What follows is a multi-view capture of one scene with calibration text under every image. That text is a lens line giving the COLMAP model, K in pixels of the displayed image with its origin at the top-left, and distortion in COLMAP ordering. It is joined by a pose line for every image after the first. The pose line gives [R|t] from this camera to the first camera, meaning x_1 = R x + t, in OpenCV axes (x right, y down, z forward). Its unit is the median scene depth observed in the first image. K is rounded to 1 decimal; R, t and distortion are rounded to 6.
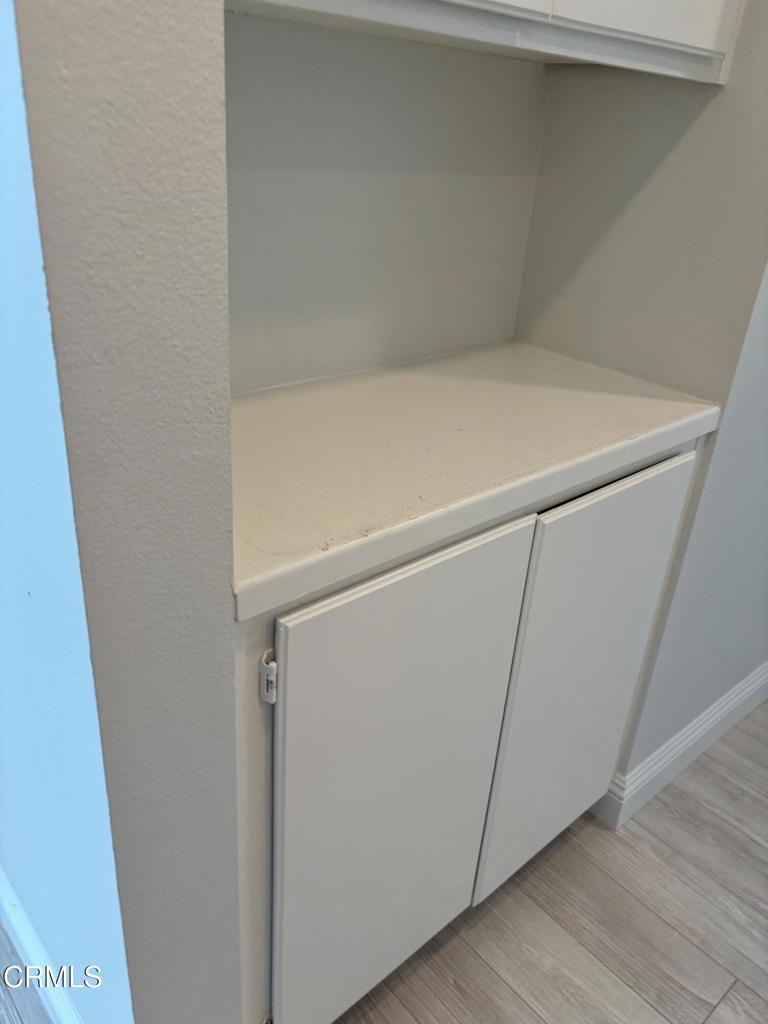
lens RADIAL K [[781.4, 0, 382.5], [0, 781.4, 509.3], [0, 0, 1]] dist [0.010426, -0.011010]
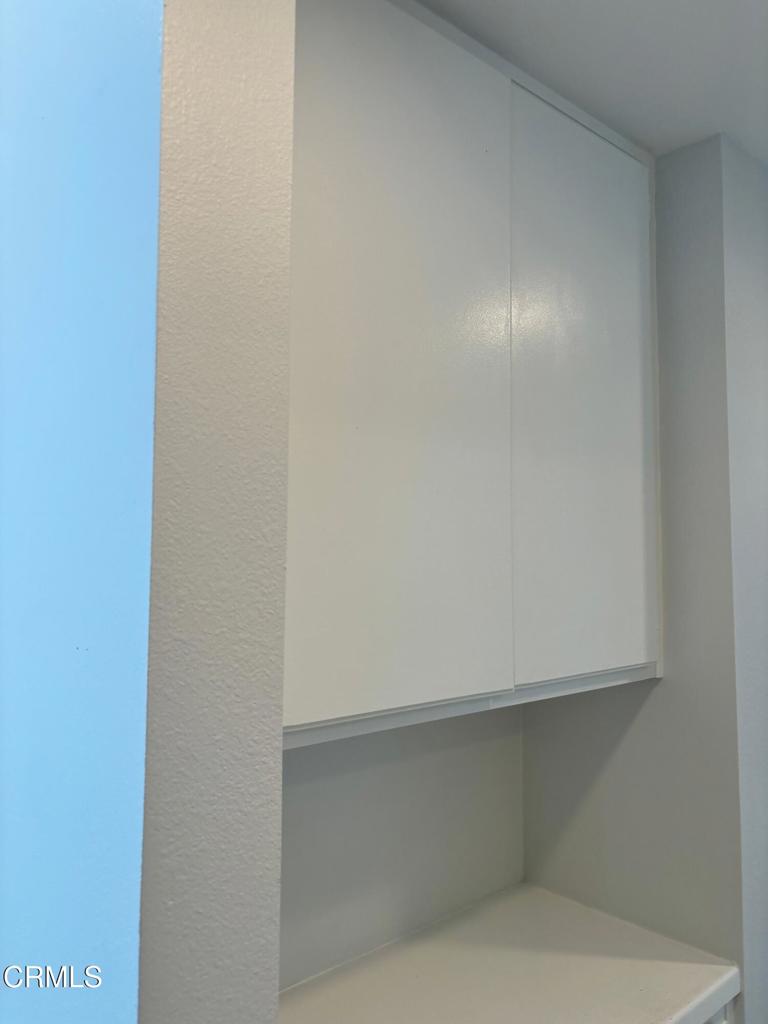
lens RADIAL K [[781.4, 0, 385.4], [0, 781.4, 504.9], [0, 0, 1]] dist [0.010426, -0.011010]
pose [[0.997805, -0.064036, 0.016888, -0.004152], [0.063533, 0.853591, -0.517056, -0.250490], [0.018695, 0.516994, 0.855785, -0.314398]]
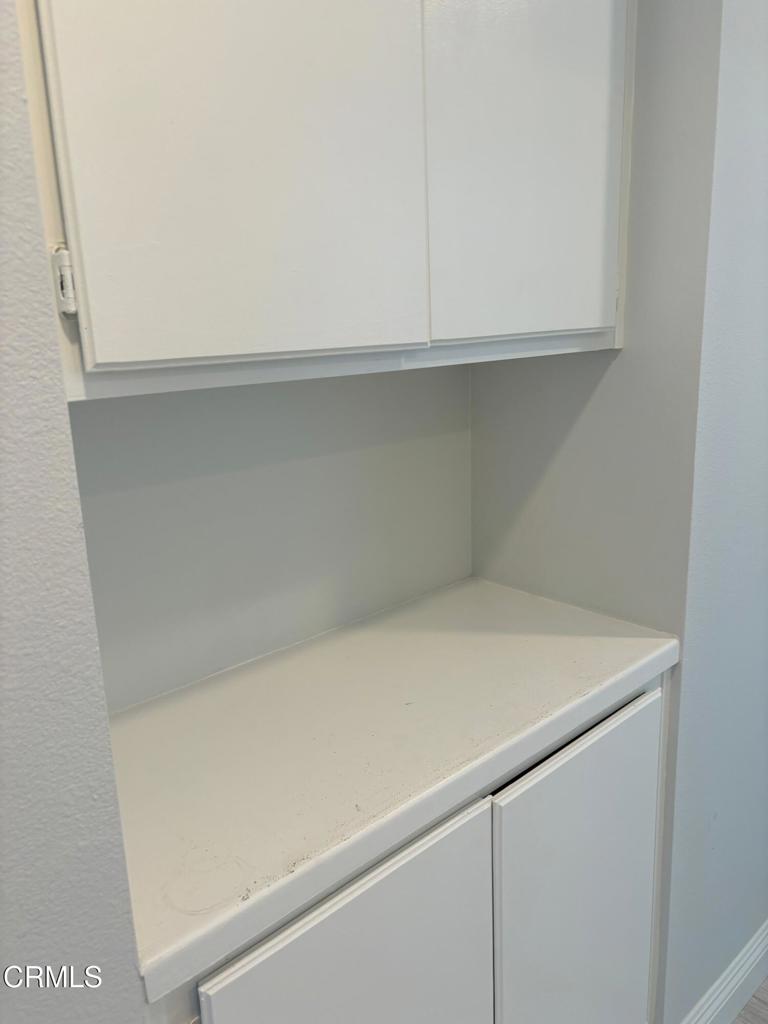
lens RADIAL K [[781.4, 0, 379.4], [0, 781.4, 509.4], [0, 0, 1]] dist [0.010426, -0.011010]
pose [[0.994648, -0.102200, -0.015154, 0.151034], [0.096199, 0.969603, -0.224980, -0.178199], [0.037686, 0.222319, 0.974245, -0.020967]]
